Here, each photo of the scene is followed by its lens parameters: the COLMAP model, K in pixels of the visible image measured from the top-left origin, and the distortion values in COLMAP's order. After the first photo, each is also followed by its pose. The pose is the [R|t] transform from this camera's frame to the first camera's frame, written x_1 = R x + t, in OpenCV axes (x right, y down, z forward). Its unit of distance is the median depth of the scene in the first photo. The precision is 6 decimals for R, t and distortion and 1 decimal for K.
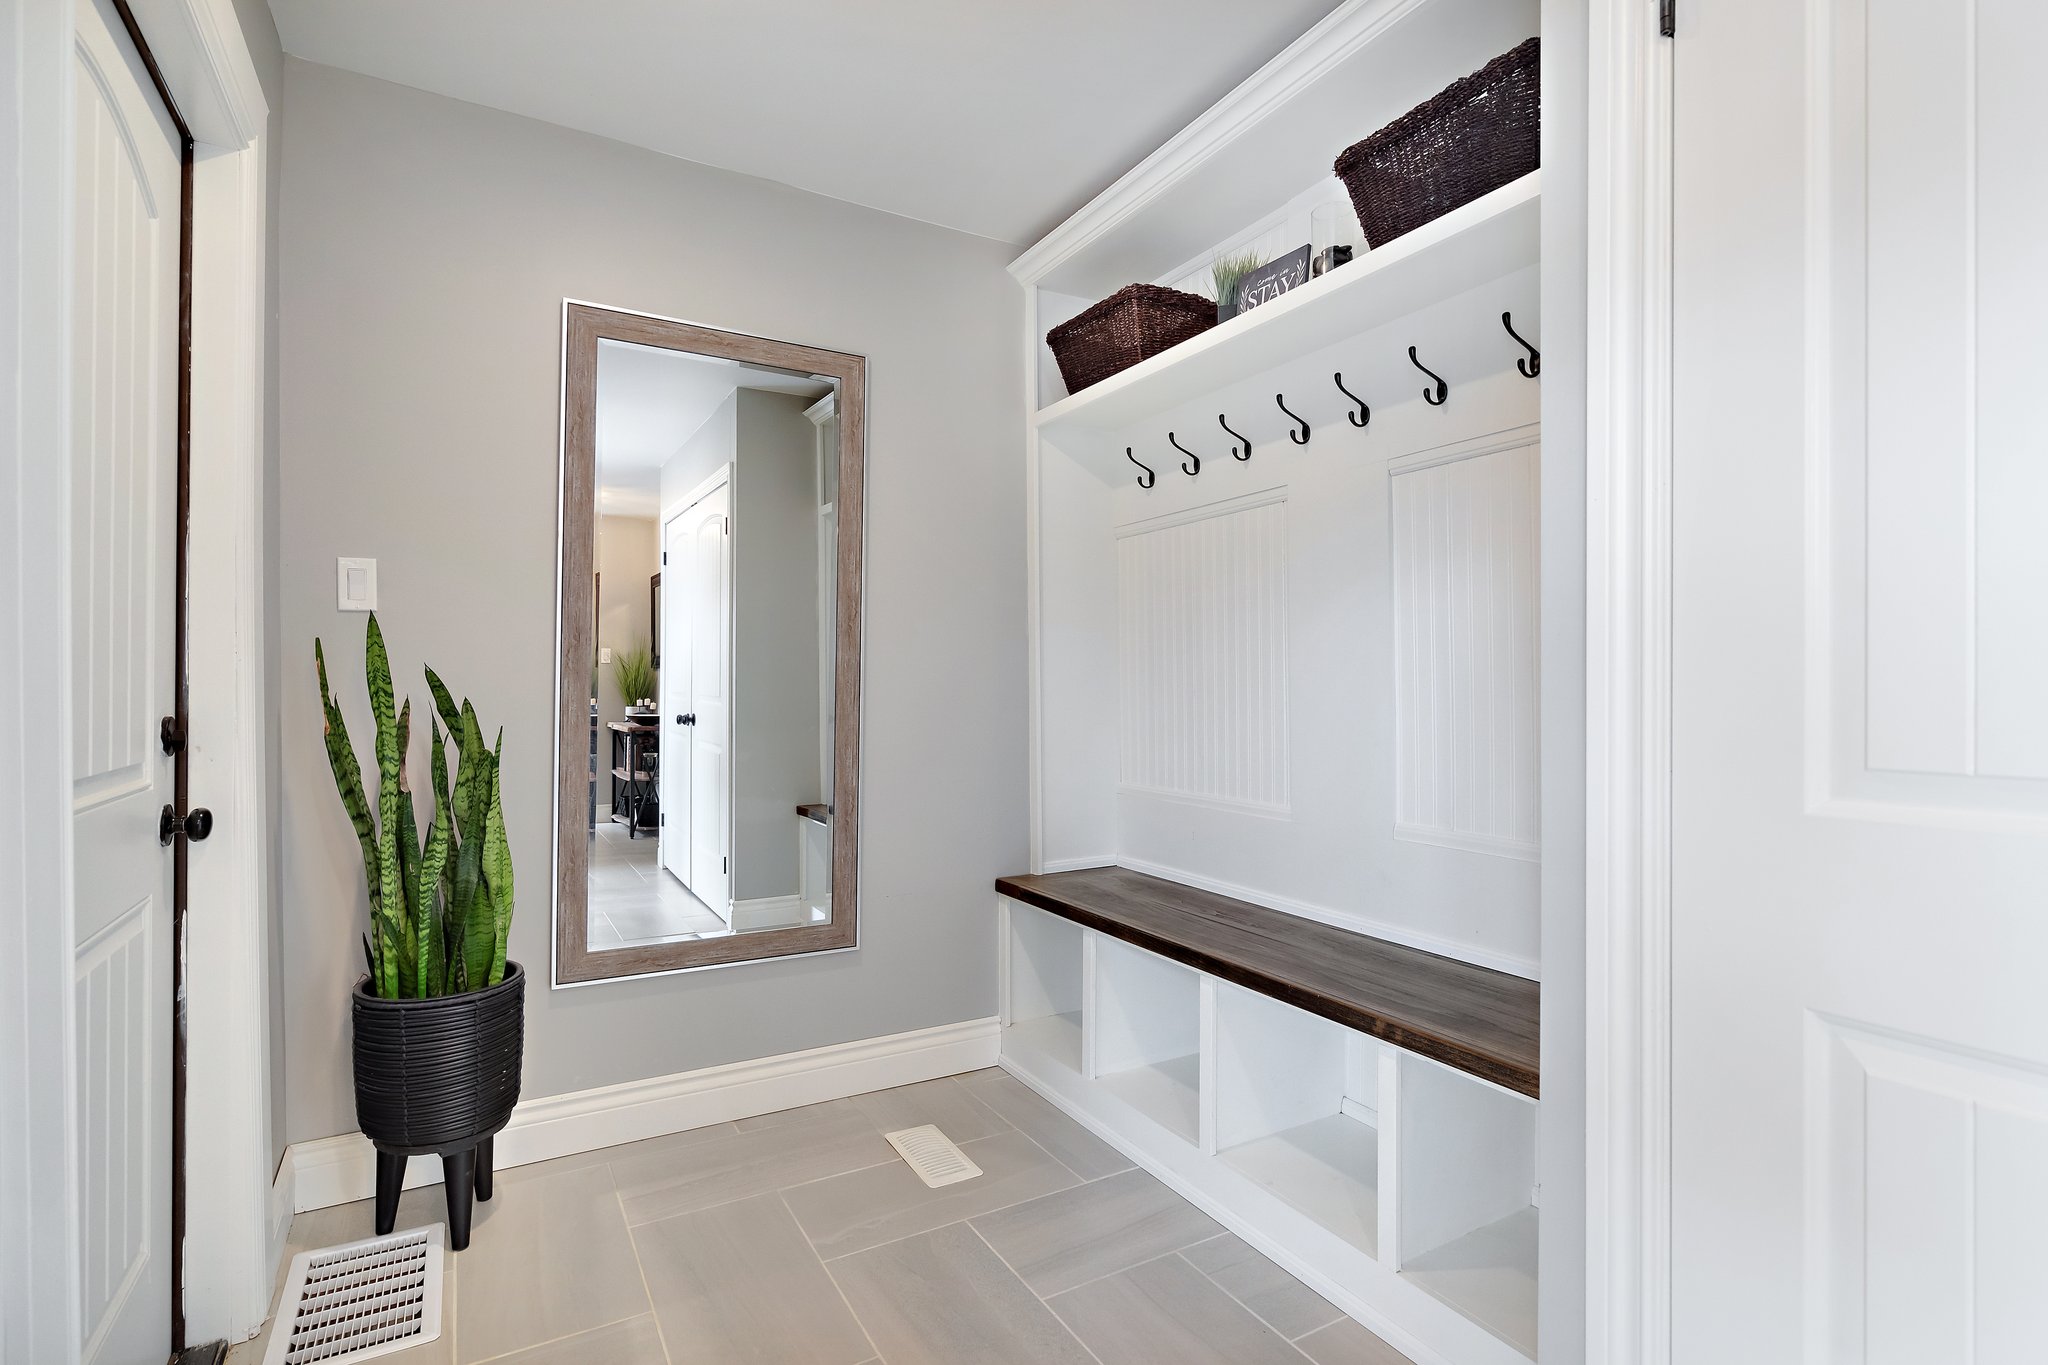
lens RADIAL K [[945.2, 0, 1014.9], [0, 945.2, 667.1], [0, 0, 1]] dist [0.001821, 0.000598]
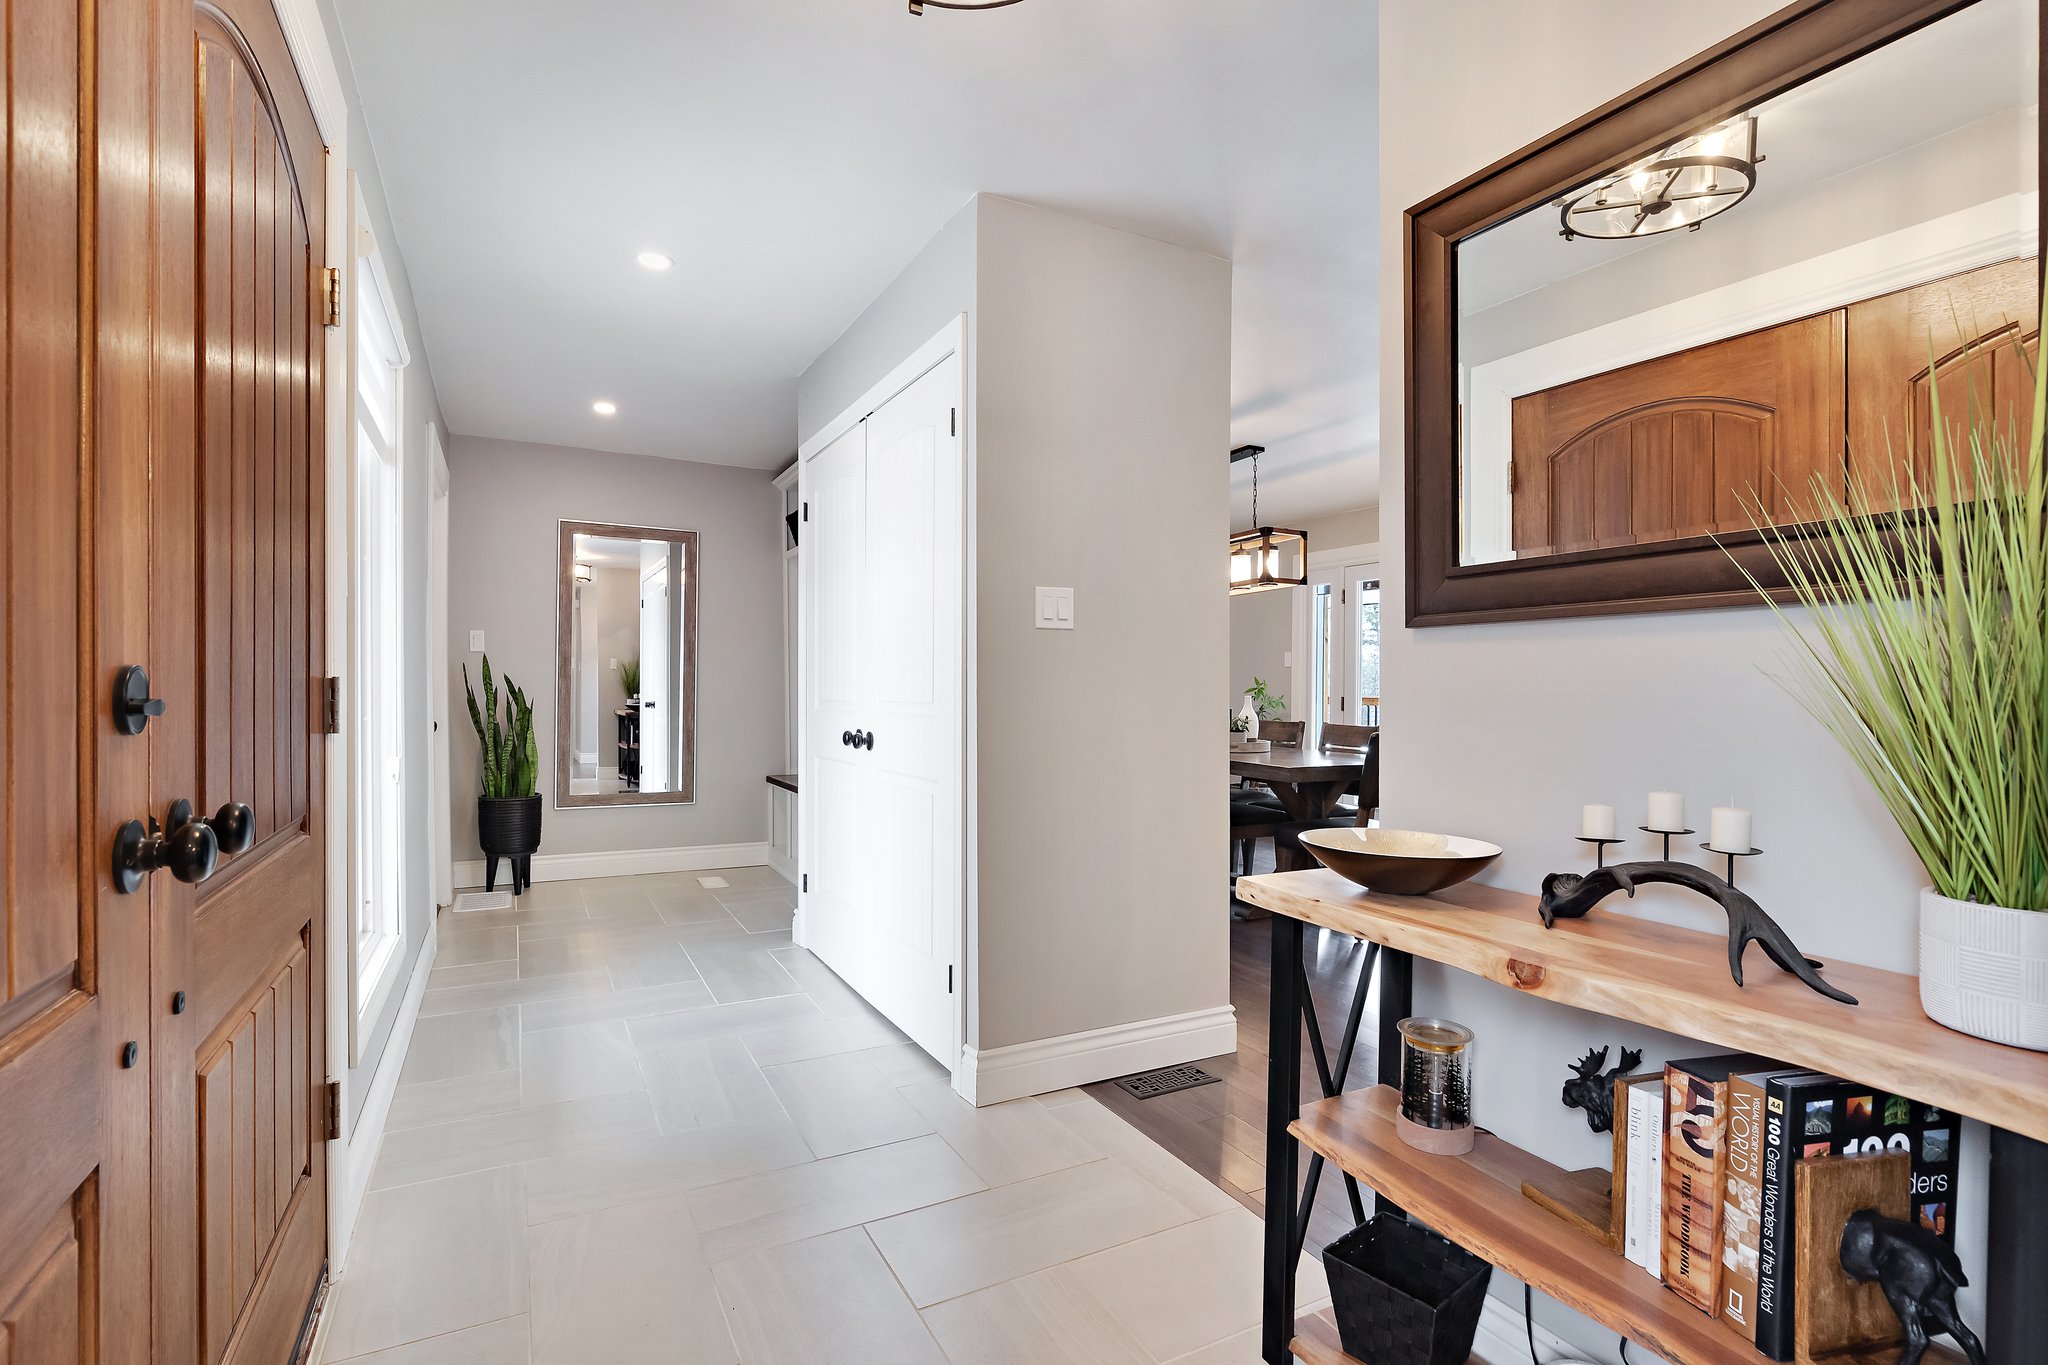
lens RADIAL K [[956.6, 0, 1024.0], [0, 956.6, 682.5], [0, 0, 1]] dist [-0.003254, 0.000333]
pose [[0.998504, 0.002454, -0.054631, 0.925425], [-0.001971, 0.999958, 0.008906, -0.003903], [0.054651, -0.008785, 0.998467, -1.508969]]
